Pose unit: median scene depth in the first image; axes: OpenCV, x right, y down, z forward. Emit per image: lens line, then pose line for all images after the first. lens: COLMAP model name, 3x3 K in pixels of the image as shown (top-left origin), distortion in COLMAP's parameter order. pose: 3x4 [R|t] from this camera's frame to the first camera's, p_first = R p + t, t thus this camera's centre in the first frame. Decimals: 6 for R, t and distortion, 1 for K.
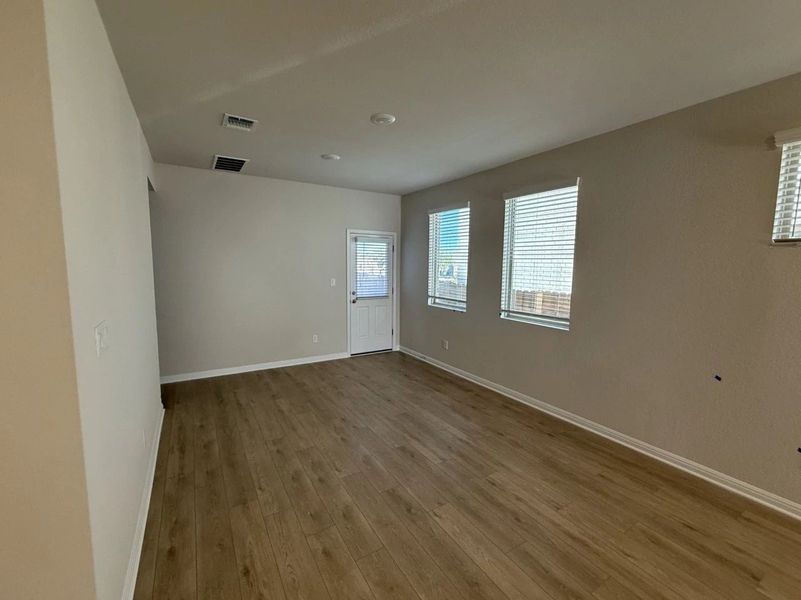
lens RADIAL K [[343.0, 0, 400.5], [0, 343.0, 300.0], [0, 0, 1]] dist [0.000191, 0.000049]
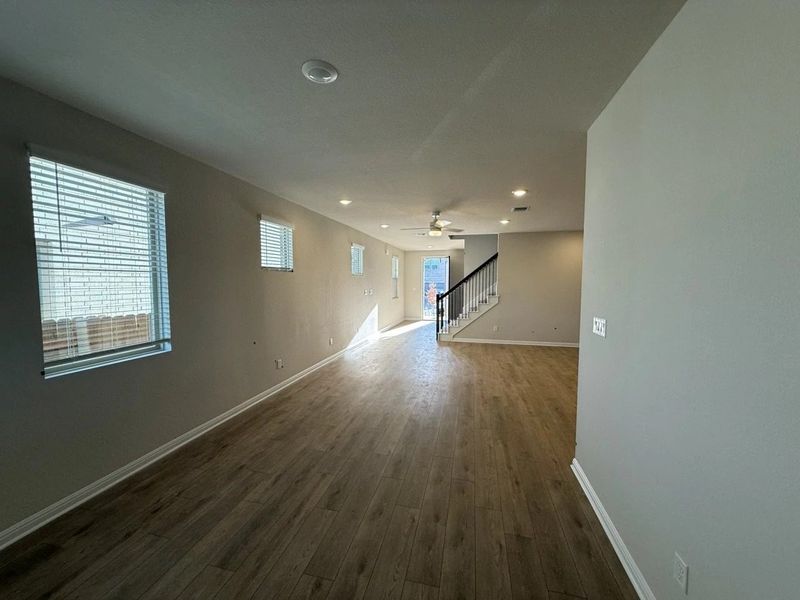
lens RADIAL K [[318.4, 0, 397.2], [0, 318.4, 300.4], [0, 0, 1]] dist [-0.000745, 0.000009]
pose [[-0.708295, -0.054925, 0.703777, -0.603160], [0.066557, 0.987331, 0.144039, -0.144069], [-0.702772, 0.148863, -0.695666, 1.322039]]
